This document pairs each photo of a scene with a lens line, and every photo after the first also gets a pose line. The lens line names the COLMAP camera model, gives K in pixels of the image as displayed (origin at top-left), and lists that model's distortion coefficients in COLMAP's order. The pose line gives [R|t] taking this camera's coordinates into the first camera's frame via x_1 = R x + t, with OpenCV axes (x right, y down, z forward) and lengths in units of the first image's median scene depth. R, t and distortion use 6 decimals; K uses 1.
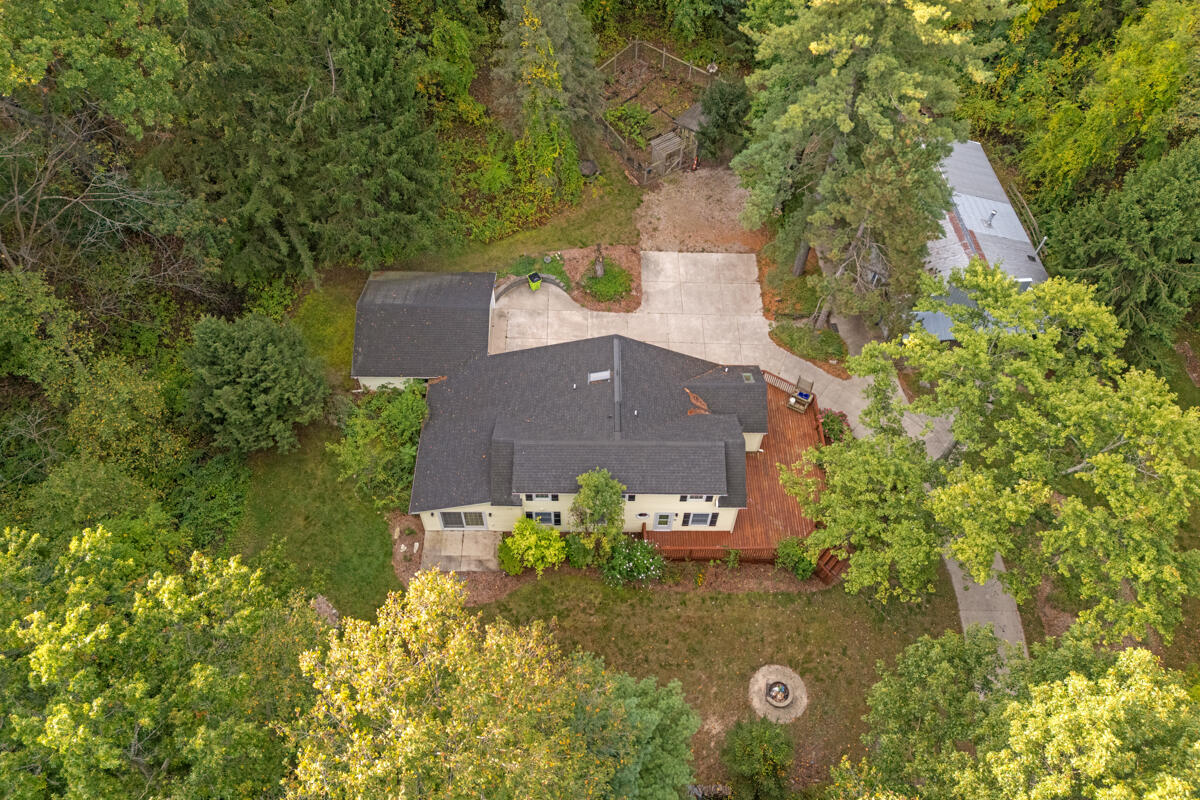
lens RADIAL K [[863.8, 0, 596.9], [0, 863.8, 401.9], [0, 0, 1]] dist [0.049101, -0.041689]
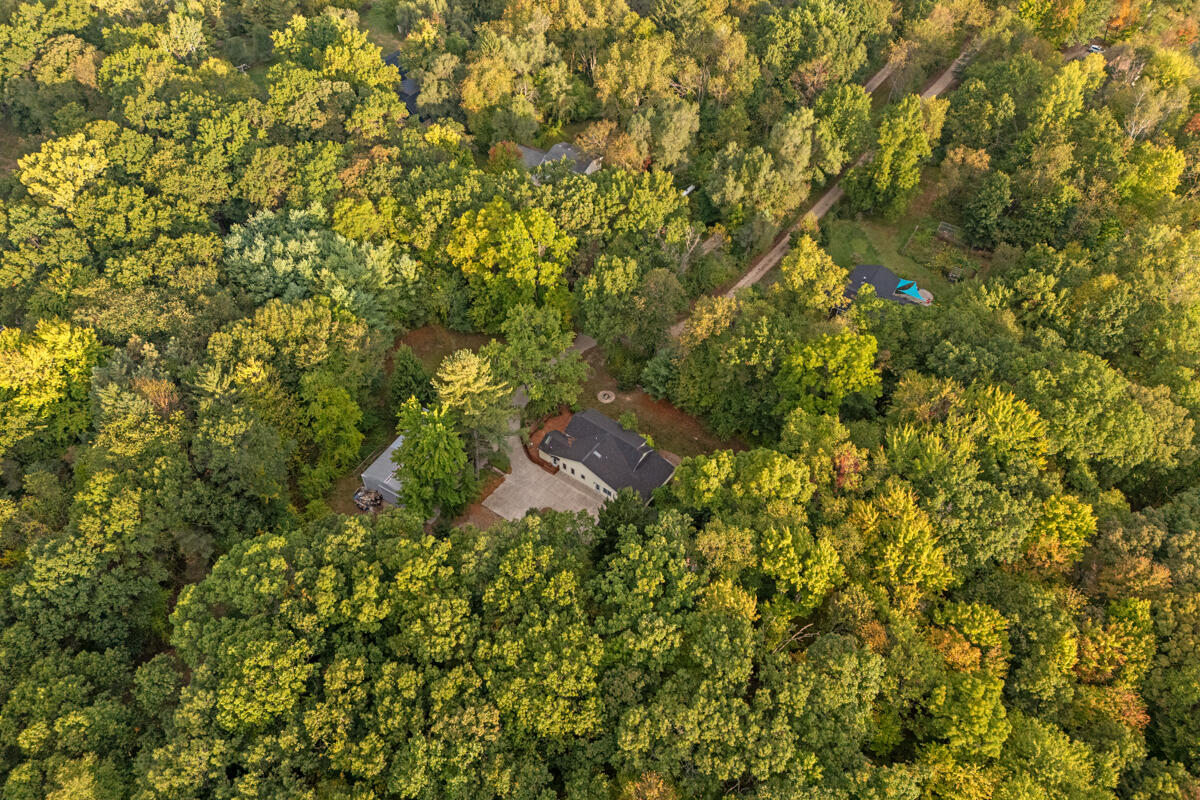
lens RADIAL K [[863.8, 0, 605.0], [0, 863.8, 402.8], [0, 0, 1]] dist [0.049101, -0.041689]
pose [[-0.807534, -0.463223, 0.365121, -0.852546], [0.463184, -0.114781, 0.878798, -2.181853], [-0.365170, 0.878777, 0.307247, -0.002814]]
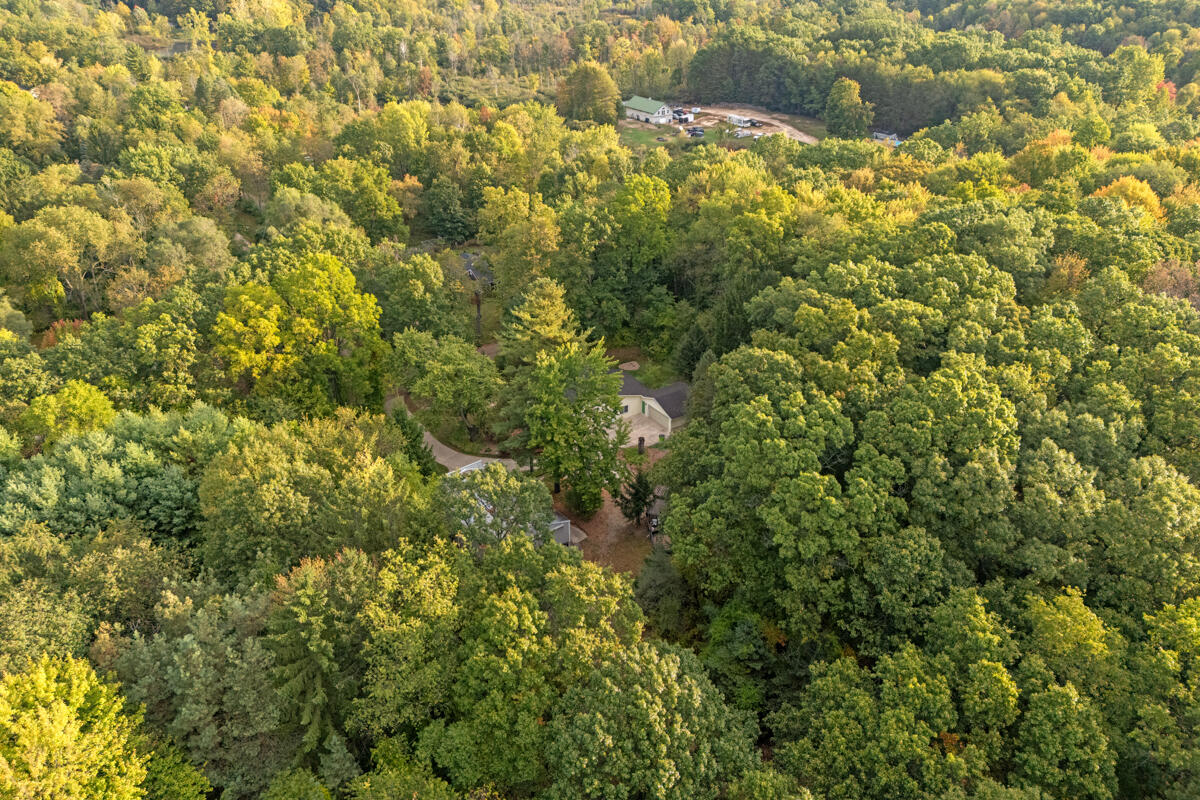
lens RADIAL K [[863.8, 0, 601.2], [0, 863.8, 414.1], [0, 0, 1]] dist [0.049101, -0.041689]
pose [[-0.829479, 0.261782, -0.493391, 1.136539], [-0.461422, 0.176592, 0.869428, -2.027285], [0.314729, 0.948834, -0.025687, 1.034536]]
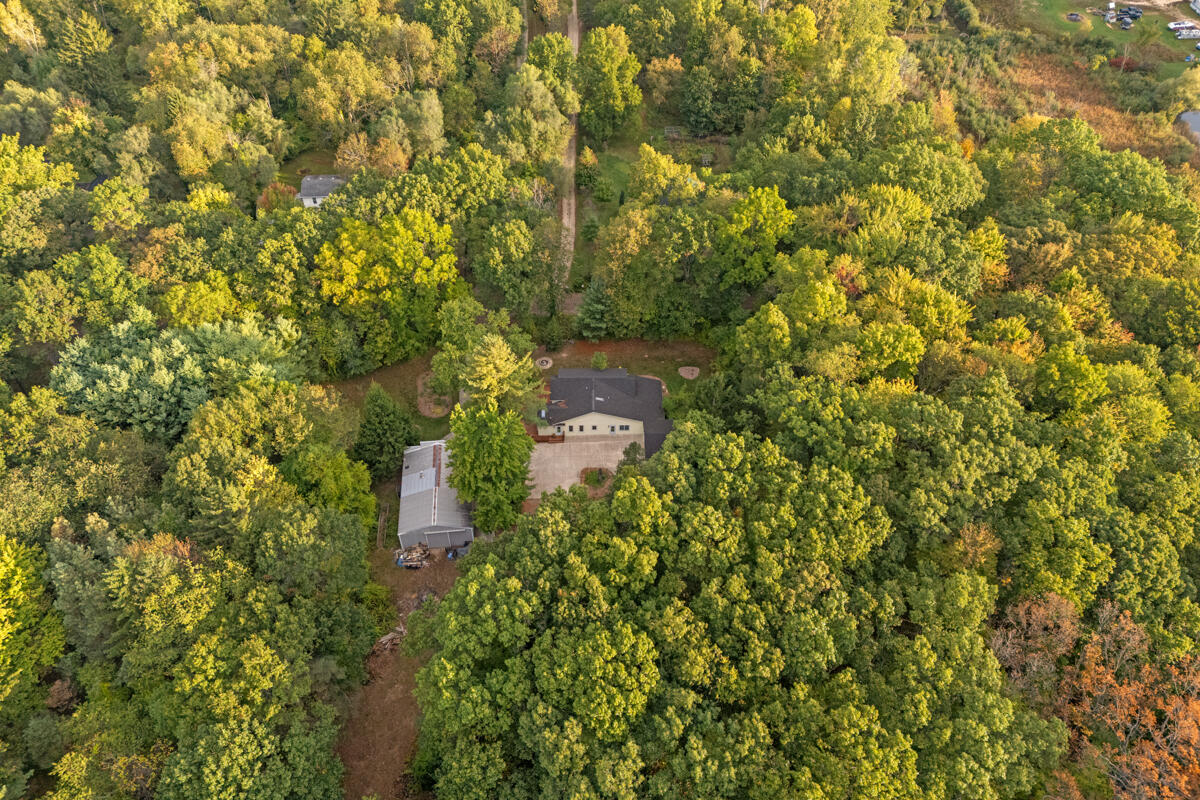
lens RADIAL K [[863.8, 0, 607.2], [0, 863.8, 399.9], [0, 0, 1]] dist [0.049101, -0.041689]
pose [[-0.999474, -0.006412, -0.031791, 0.059930], [-0.030113, -0.180517, 0.983111, -2.467866], [-0.012043, 0.983551, 0.180229, 0.453329]]
